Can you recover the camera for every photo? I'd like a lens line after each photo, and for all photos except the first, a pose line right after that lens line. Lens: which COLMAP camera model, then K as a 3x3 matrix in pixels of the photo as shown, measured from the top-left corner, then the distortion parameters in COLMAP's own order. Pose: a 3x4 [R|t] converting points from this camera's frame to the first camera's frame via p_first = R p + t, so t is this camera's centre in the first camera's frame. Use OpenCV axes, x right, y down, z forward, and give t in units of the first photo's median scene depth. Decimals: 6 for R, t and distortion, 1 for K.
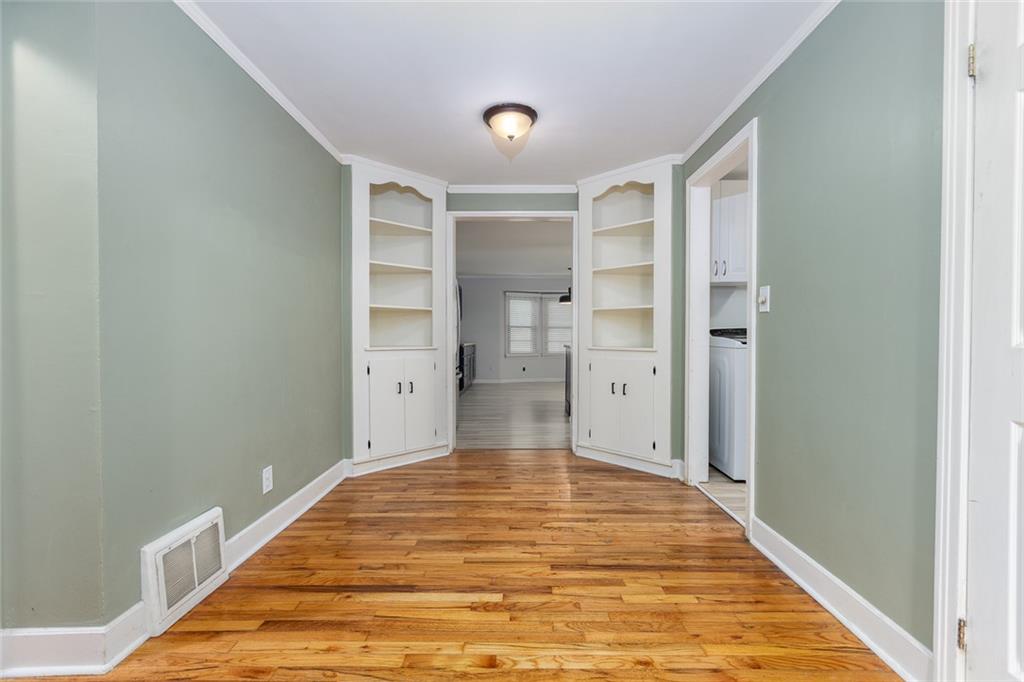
lens RADIAL K [[453.8, 0, 516.9], [0, 453.8, 342.5], [0, 0, 1]] dist [0.003762, -0.001853]
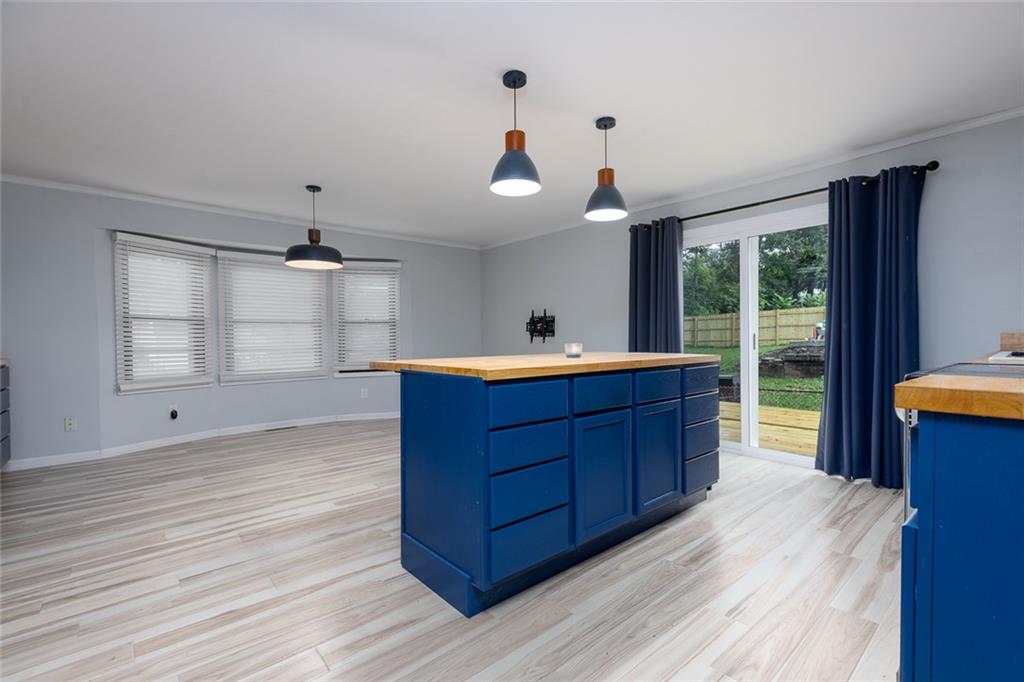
lens RADIAL K [[453.8, 0, 516.0], [0, 453.8, 343.4], [0, 0, 1]] dist [0.003762, -0.001853]
pose [[0.748888, -0.020138, 0.662391, -0.026211], [0.020868, 0.999759, 0.006801, -0.006409], [-0.662368, 0.008729, 0.749128, 0.445204]]
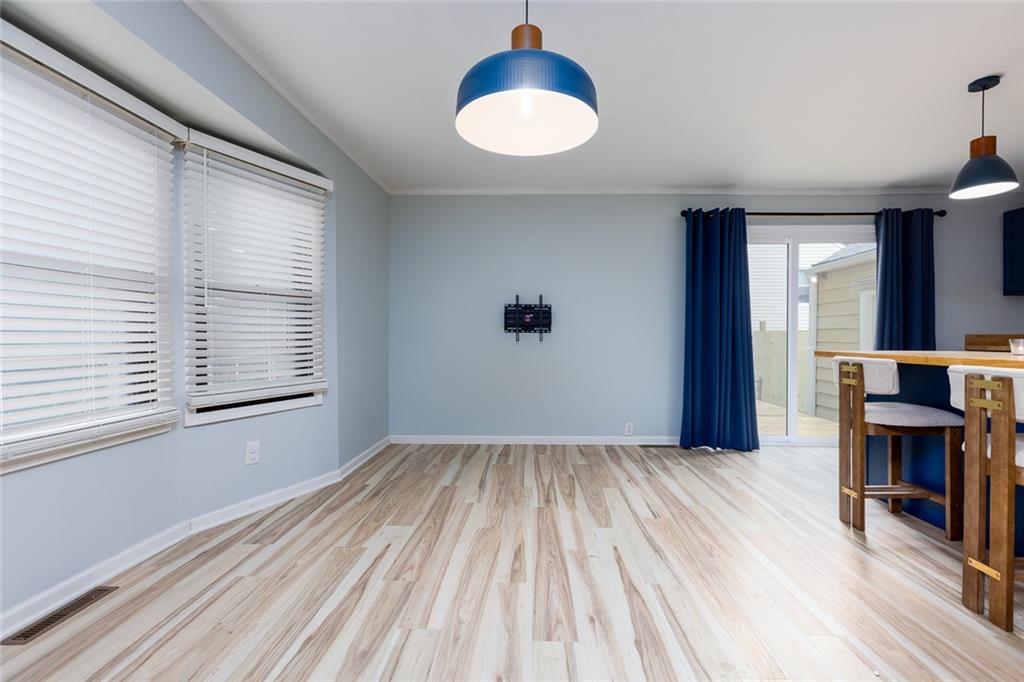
lens RADIAL K [[453.8, 0, 527.3], [0, 453.8, 345.3], [0, 0, 1]] dist [0.003762, -0.001853]
pose [[0.011511, -0.022764, 0.999675, -0.041964], [0.009703, 0.999696, 0.022653, -0.007918], [-0.999887, 0.009440, 0.011729, 0.838357]]
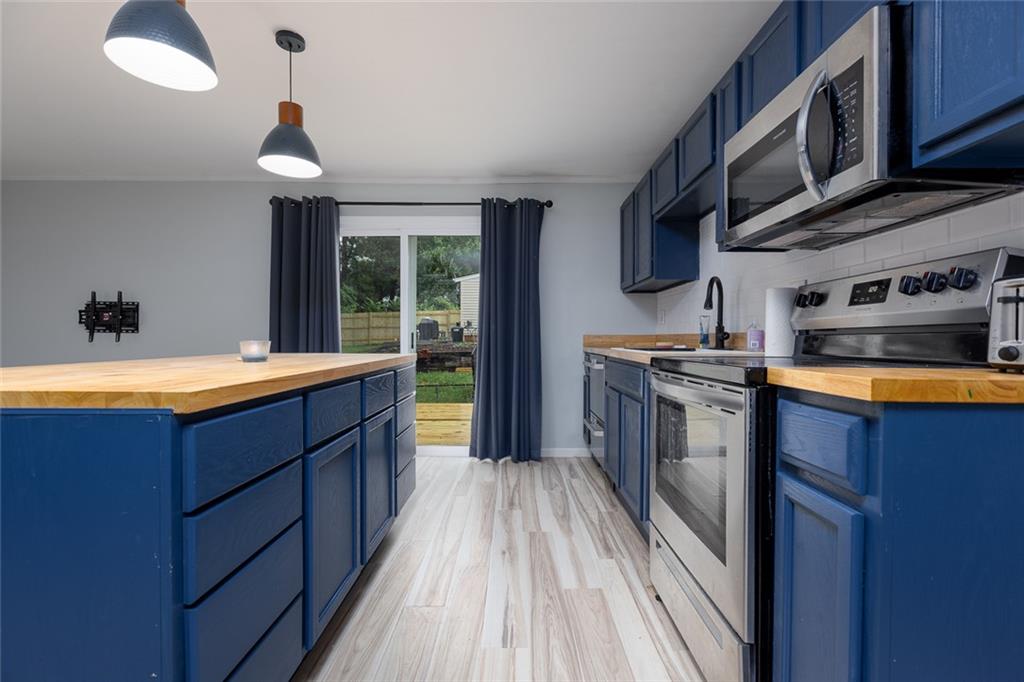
lens RADIAL K [[453.8, 0, 514.8], [0, 453.8, 343.0], [0, 0, 1]] dist [0.003762, -0.001853]
pose [[-0.004135, -0.018825, 0.999814, -0.006744], [0.009090, 0.999781, 0.018862, -0.005650], [-0.999950, 0.009166, -0.003963, 0.513802]]
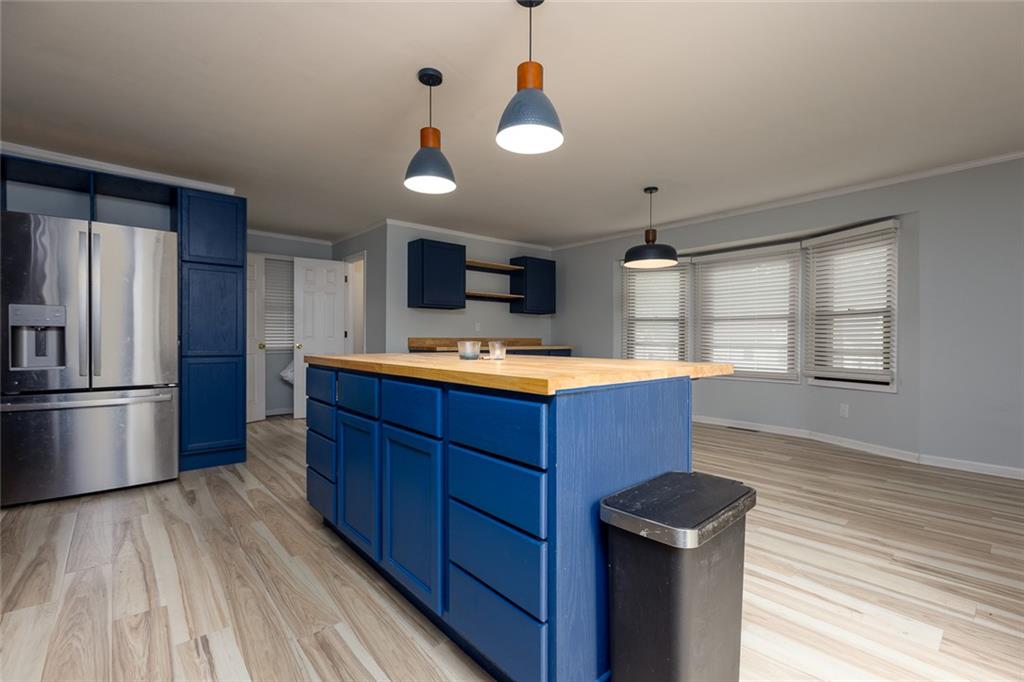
lens RADIAL K [[453.8, 0, 516.6], [0, 453.8, 341.3], [0, 0, 1]] dist [0.003762, -0.001853]
pose [[0.667716, 0.002115, -0.744413, 0.313895], [-0.008073, 0.999958, -0.004401, -0.003599], [0.744373, 0.008948, 0.667704, 0.493436]]
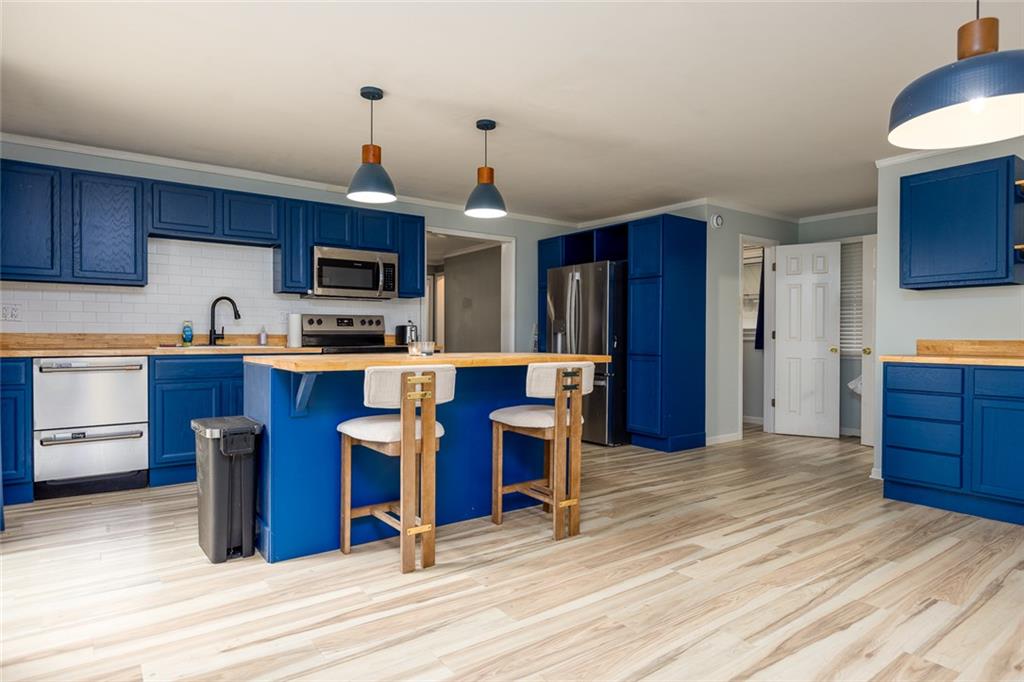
lens RADIAL K [[576.6, 0, 519.4], [0, 576.6, 343.9], [0, 0, 1]] dist [-0.001878, -0.002310]
pose [[-0.799613, -0.002193, -0.600511, 0.309107], [-0.014500, 0.999772, 0.015657, -0.008432], [0.600340, 0.021227, -0.799463, 0.895024]]
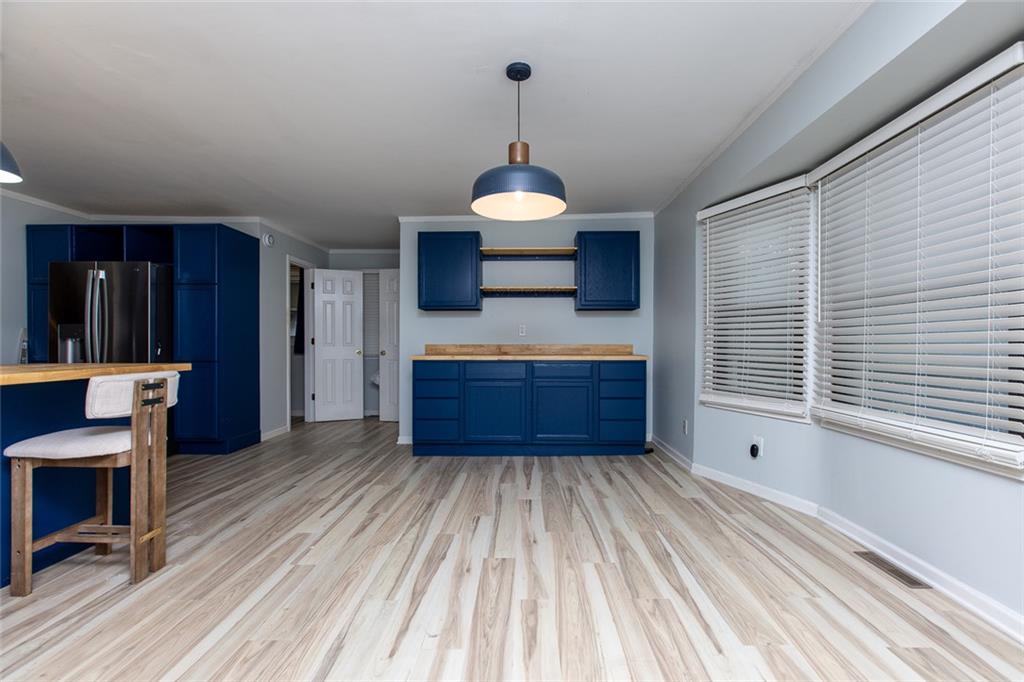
lens RADIAL K [[453.8, 0, 517.9], [0, 453.8, 347.2], [0, 0, 1]] dist [0.003762, -0.001853]
pose [[-0.012498, 0.001318, -0.999921, 0.311652], [-0.008805, 0.999960, 0.001428, -0.007878], [0.999883, 0.008822, -0.012486, 0.842201]]
